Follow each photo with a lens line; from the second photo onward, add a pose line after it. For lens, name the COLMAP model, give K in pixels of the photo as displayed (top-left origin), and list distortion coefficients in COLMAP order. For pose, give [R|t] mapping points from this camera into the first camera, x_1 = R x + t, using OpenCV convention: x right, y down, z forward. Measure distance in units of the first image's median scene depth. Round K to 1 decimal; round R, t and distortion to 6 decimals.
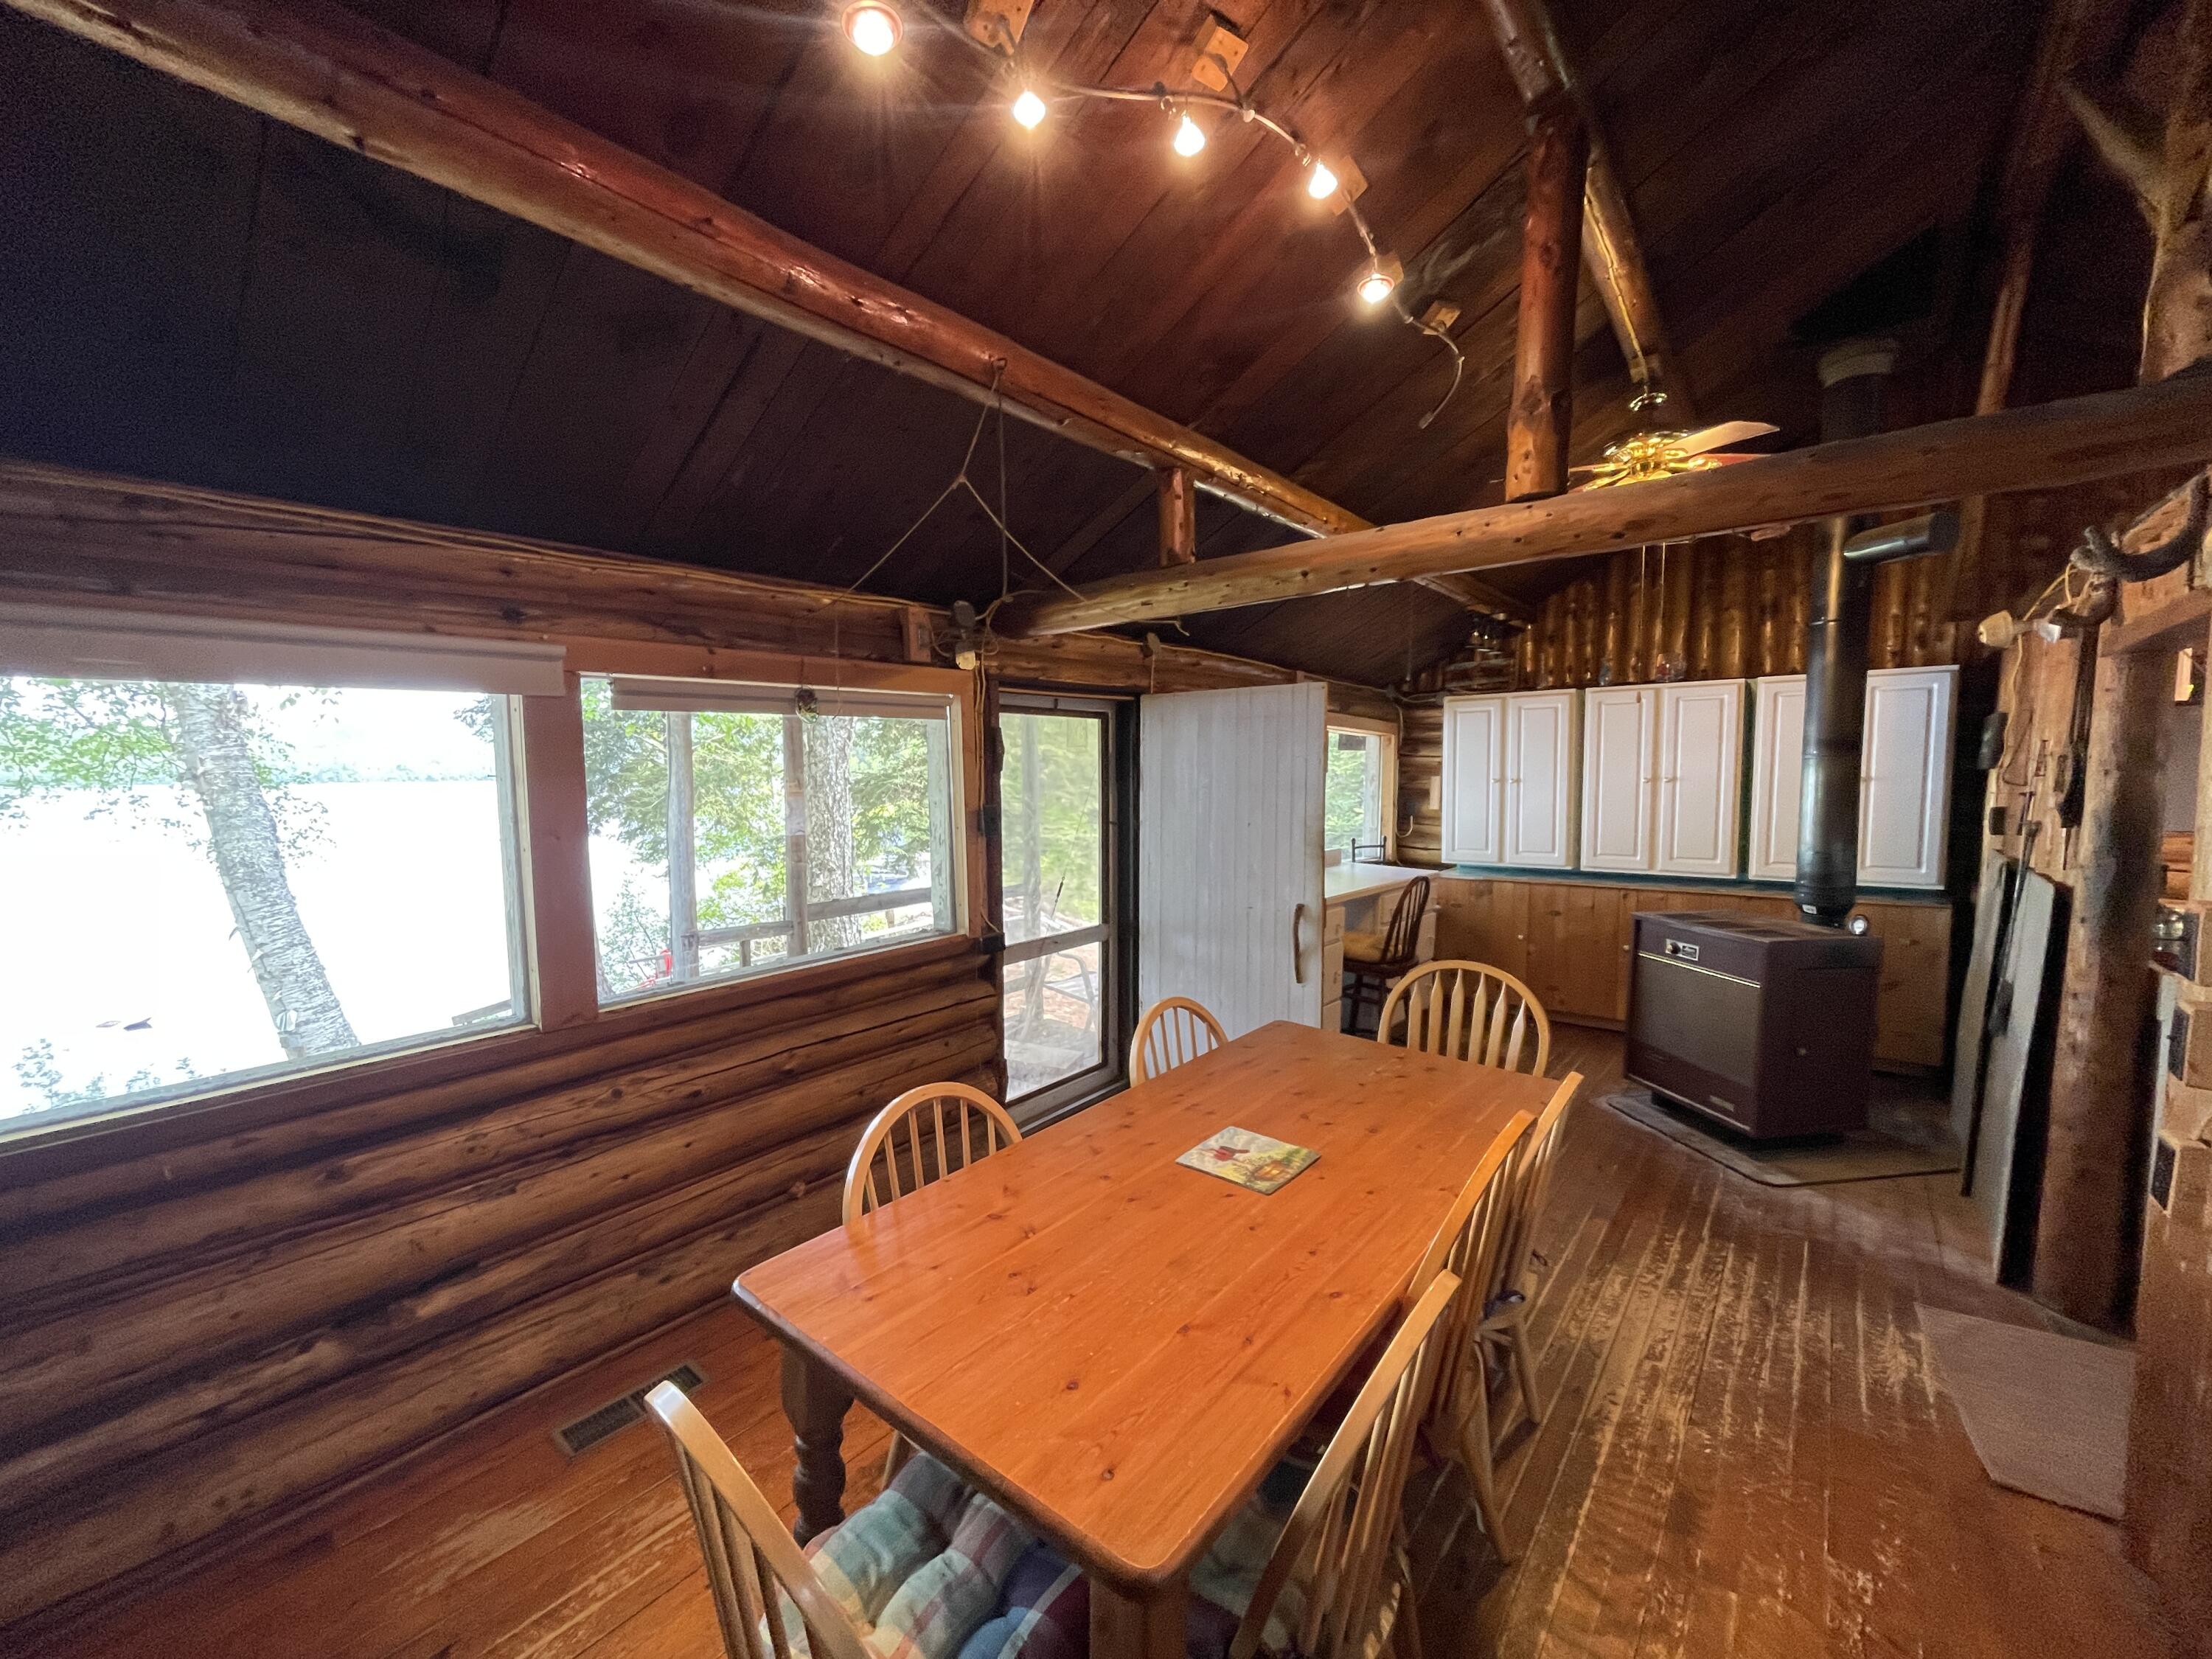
lens RADIAL K [[895.2, 0, 1104.1], [0, 895.2, 843.9], [0, 0, 1]] dist [-0.000979, 0.000462]
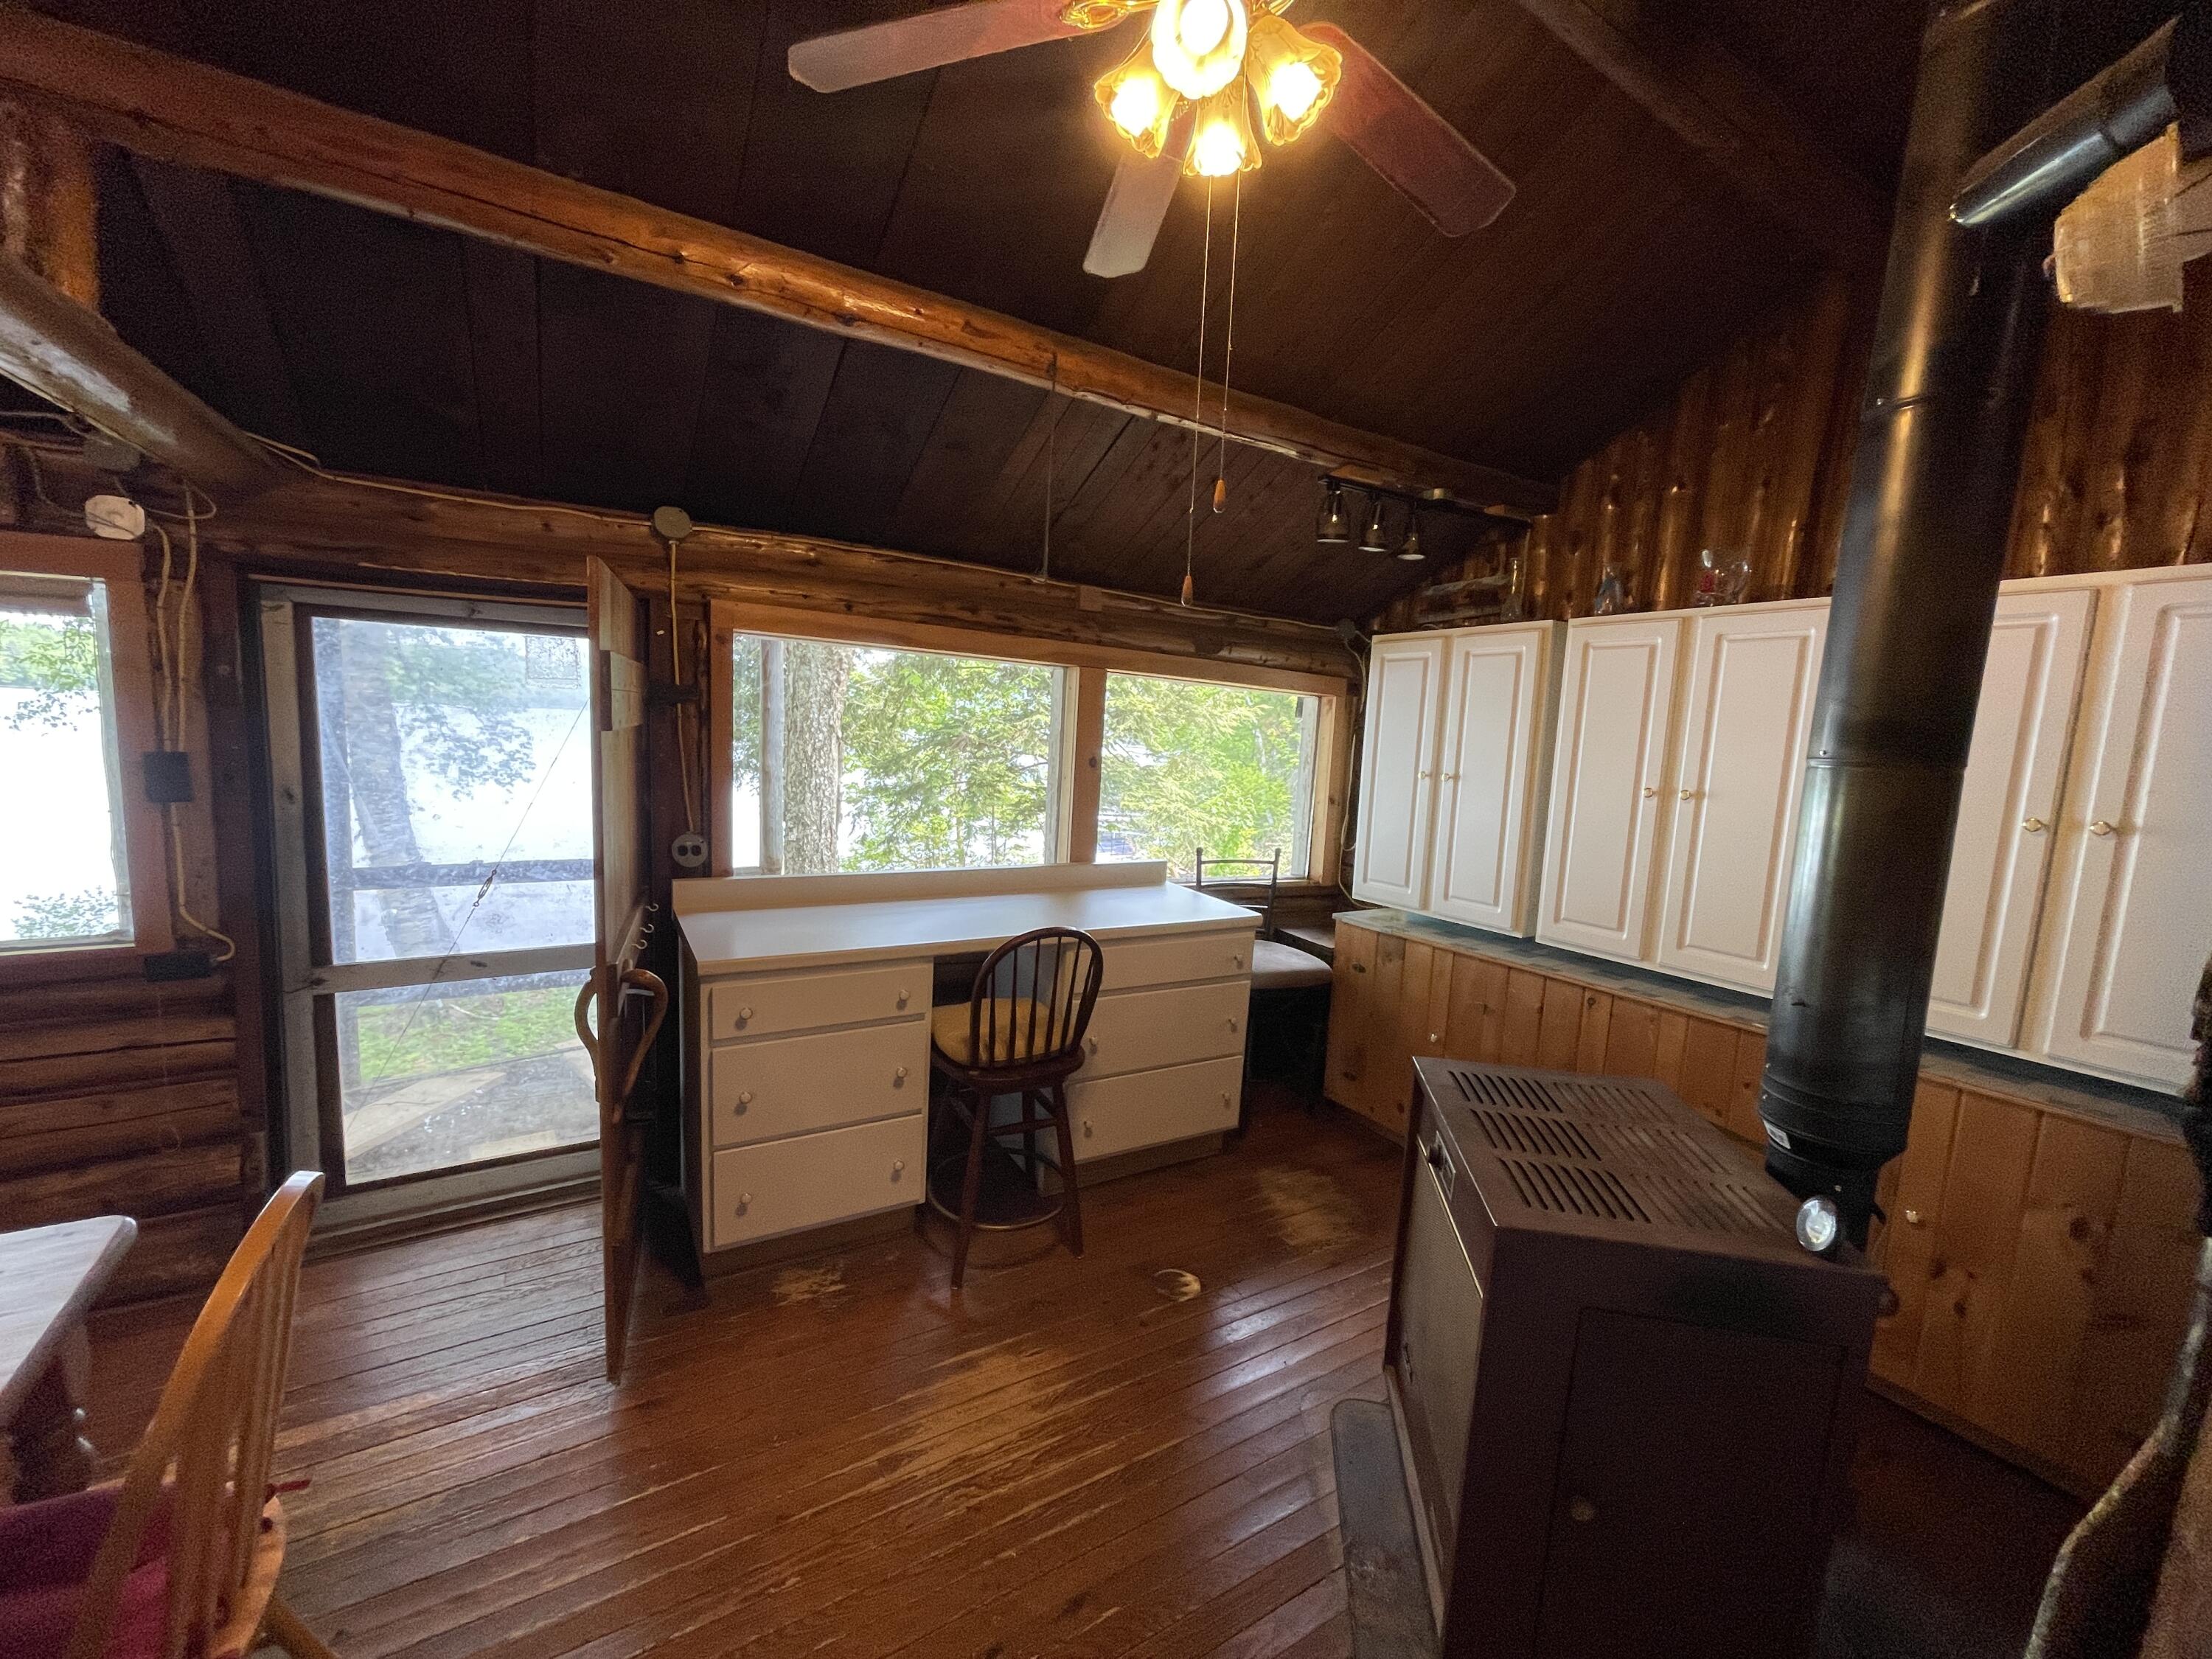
lens RADIAL K [[895.2, 0, 1104.1], [0, 895.2, 843.9], [0, 0, 1]] dist [-0.000979, 0.000462]
pose [[0.945172, 0.092393, -0.313229, 0.832955], [-0.078734, 0.995321, 0.056008, -0.080234], [0.316939, -0.028276, 0.948024, 0.701310]]
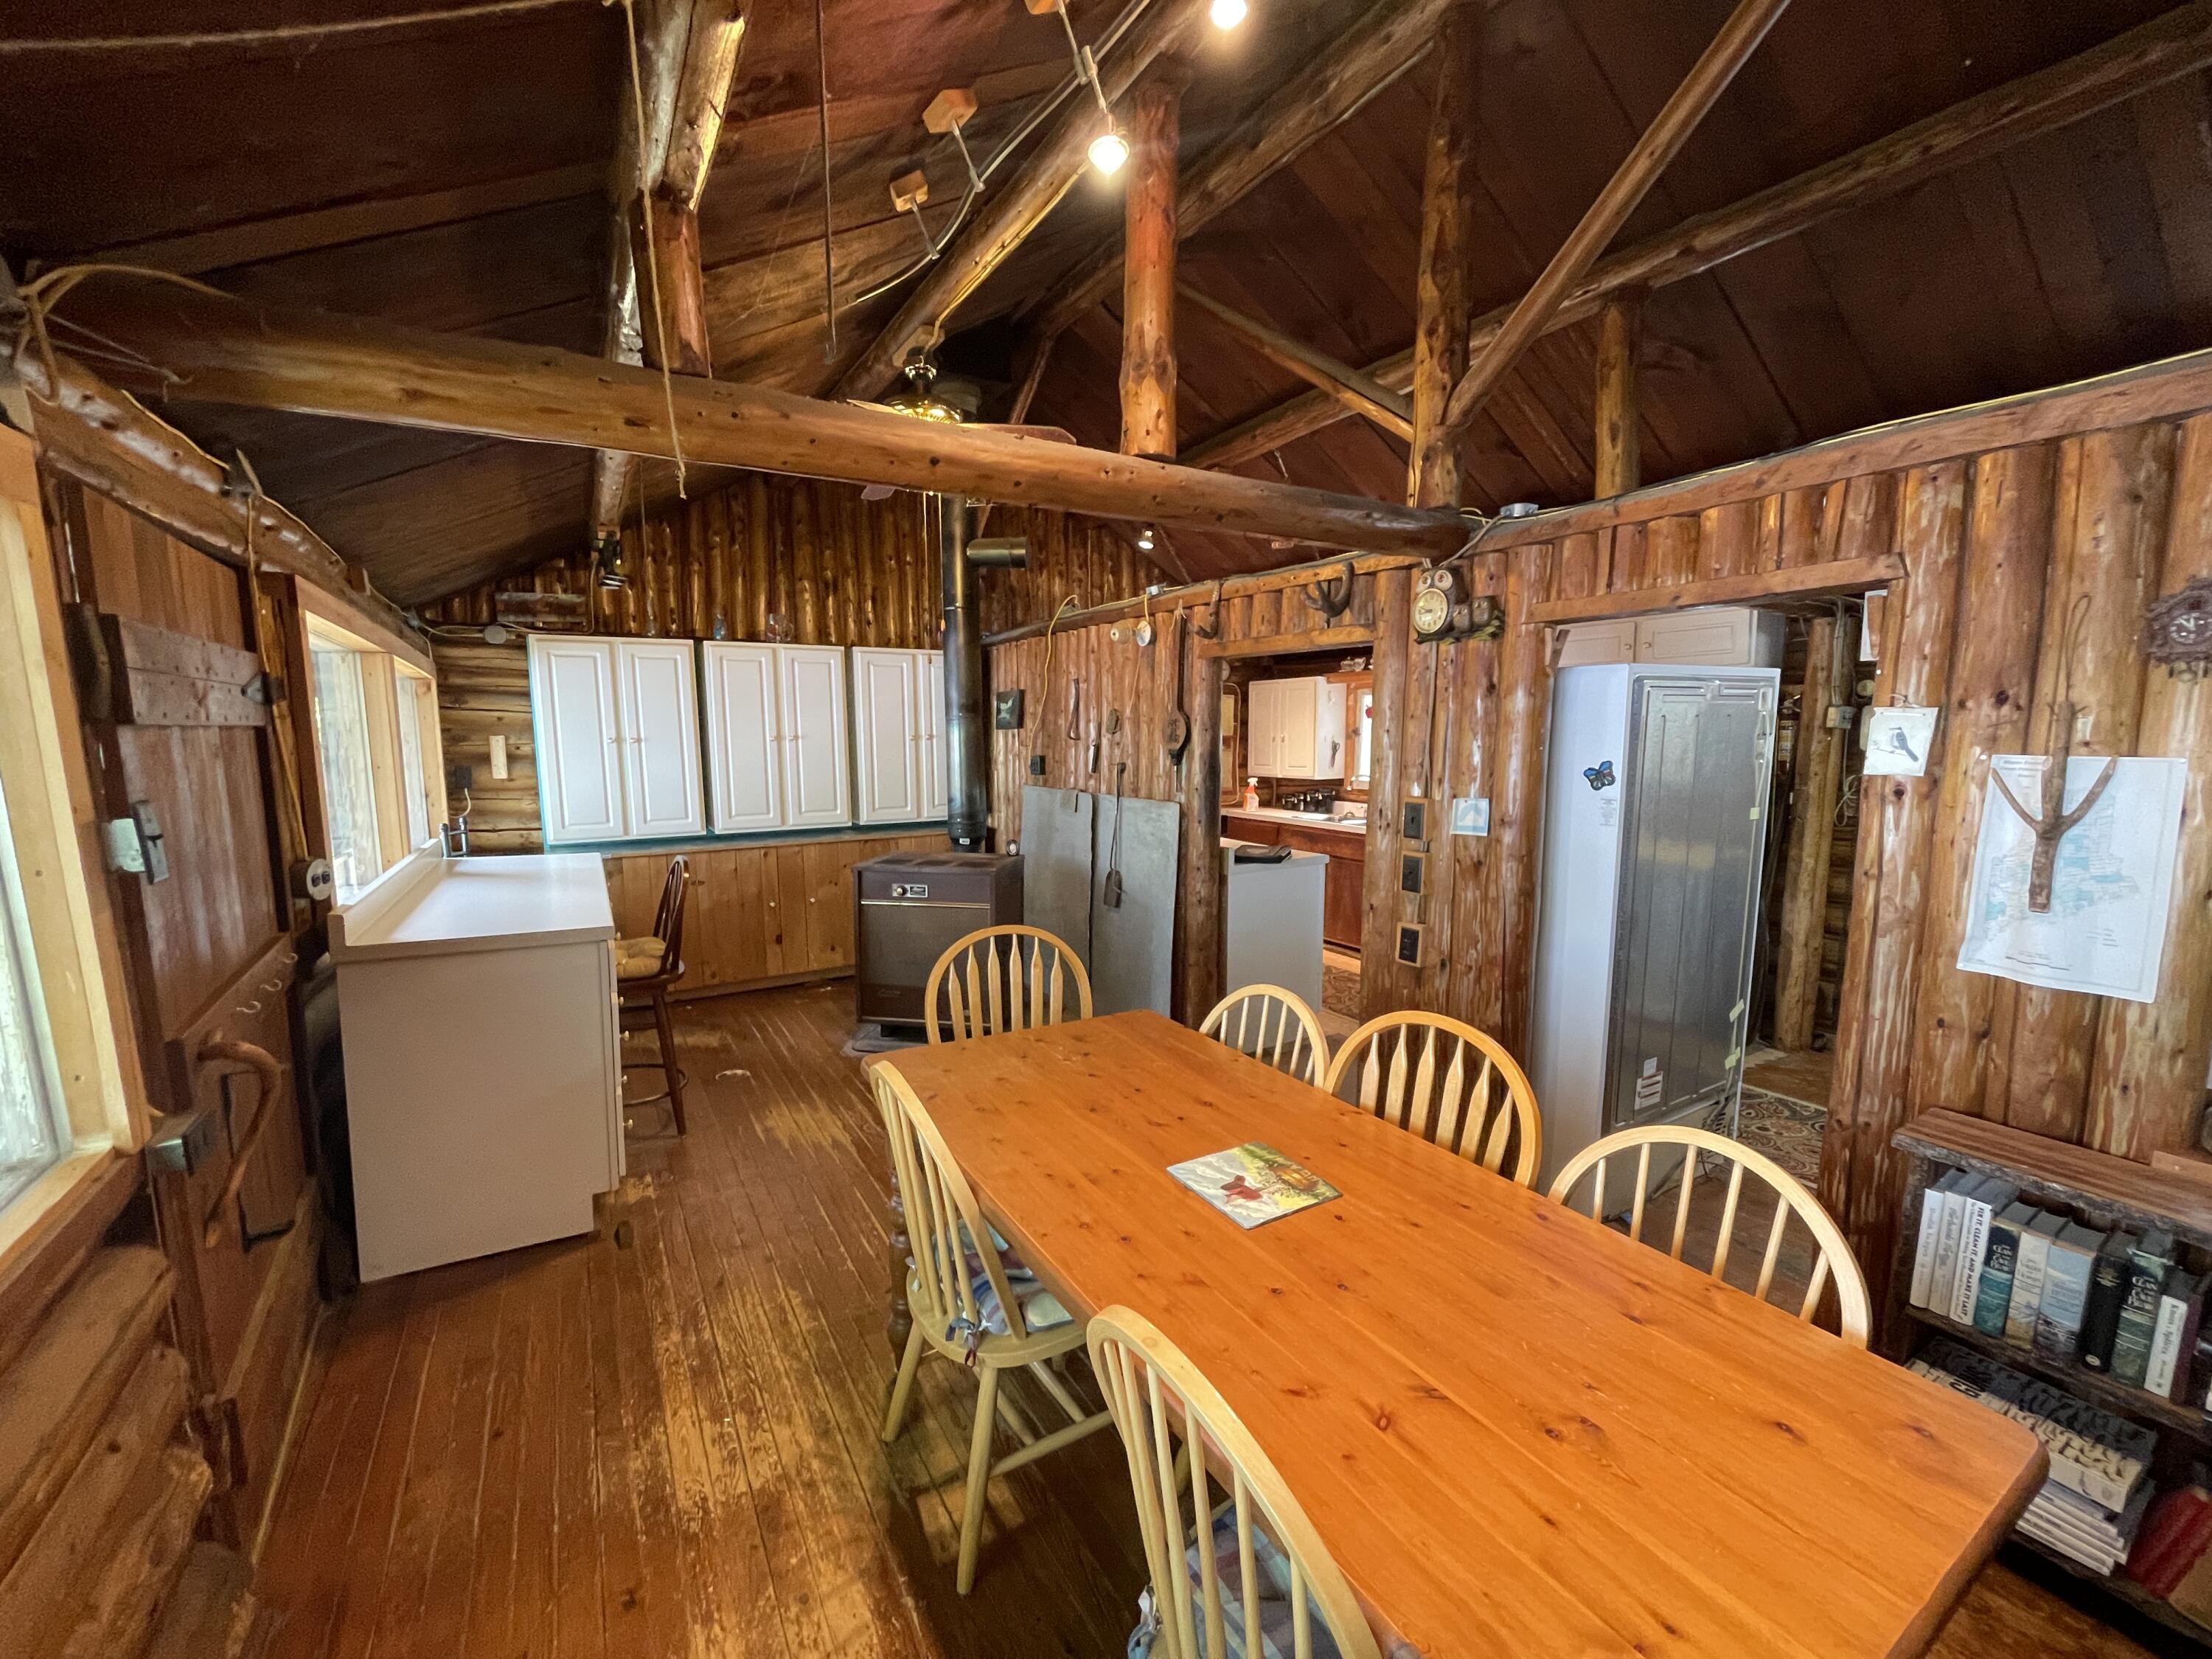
lens RADIAL K [[895.2, 0, 1104.1], [0, 895.2, 843.9], [0, 0, 1]] dist [-0.000979, 0.000462]
pose [[0.339937, -0.114570, 0.933444, -0.406507], [0.076496, 0.992631, 0.093977, -0.033801], [-0.937332, 0.039459, 0.346196, 0.531344]]
